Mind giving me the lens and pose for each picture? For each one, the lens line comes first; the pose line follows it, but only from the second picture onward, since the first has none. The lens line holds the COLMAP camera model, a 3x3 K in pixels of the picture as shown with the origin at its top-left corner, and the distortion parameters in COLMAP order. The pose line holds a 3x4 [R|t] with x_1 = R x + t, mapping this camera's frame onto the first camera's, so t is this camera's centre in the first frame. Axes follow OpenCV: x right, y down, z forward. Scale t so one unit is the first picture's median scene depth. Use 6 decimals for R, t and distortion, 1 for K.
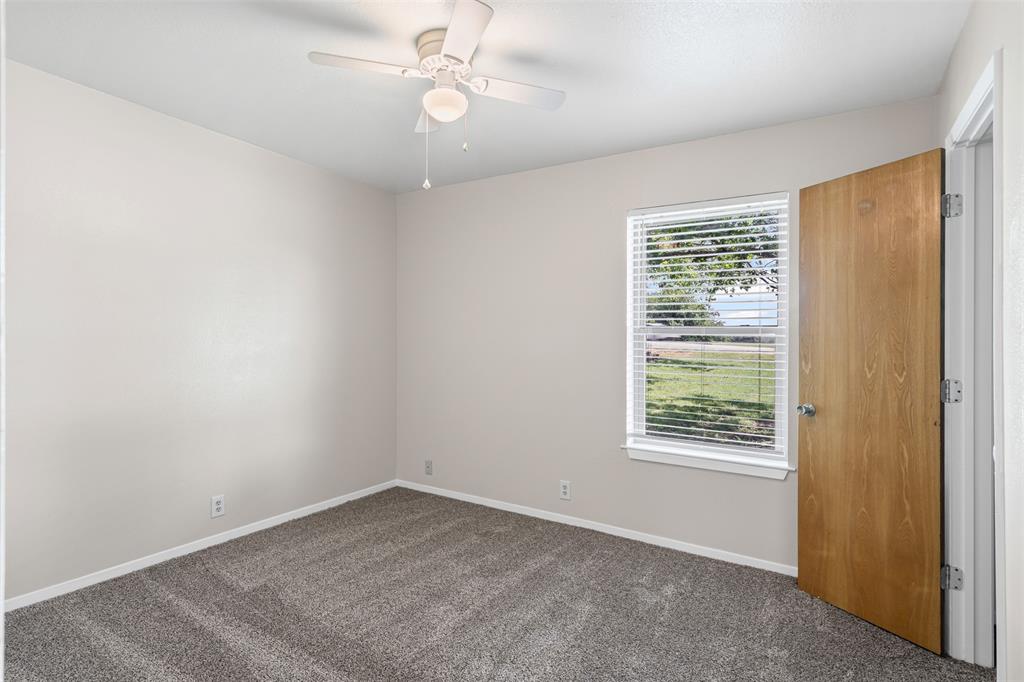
lens RADIAL K [[505.8, 0, 514.0], [0, 505.8, 333.9], [0, 0, 1]] dist [-0.001694, 0.000277]
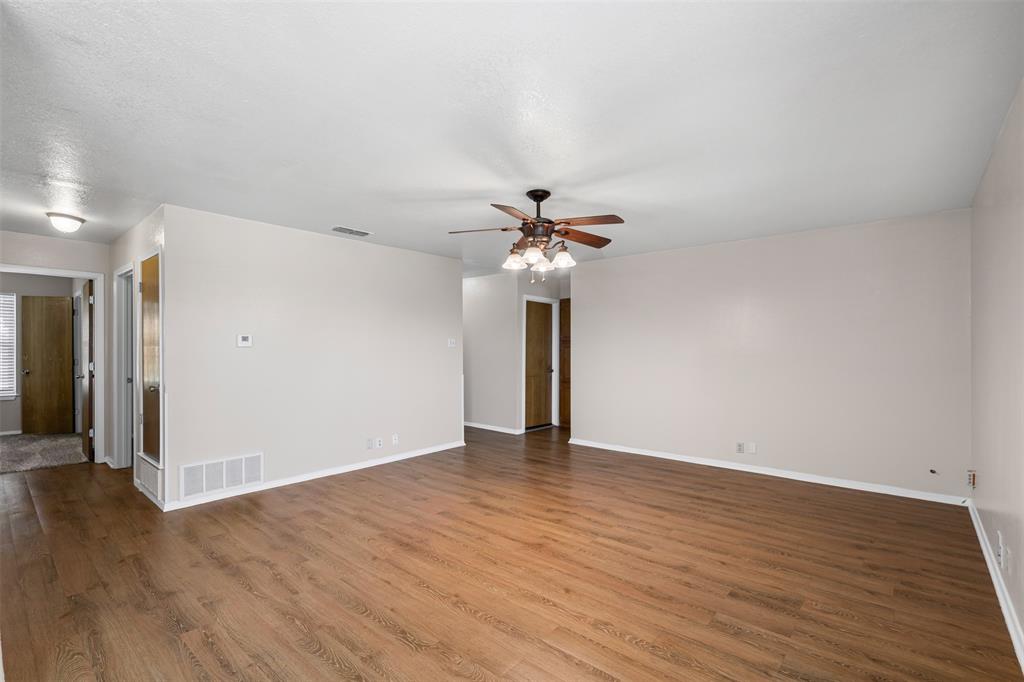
lens RADIAL K [[464.0, 0, 508.5], [0, 464.0, 352.7], [0, 0, 1]] dist [-0.003284, -0.000132]
pose [[0.165869, -0.008189, 0.986114, -1.669482], [-0.001297, 0.999963, 0.008522, 0.009855], [-0.986147, -0.002693, 0.165852, -2.302000]]
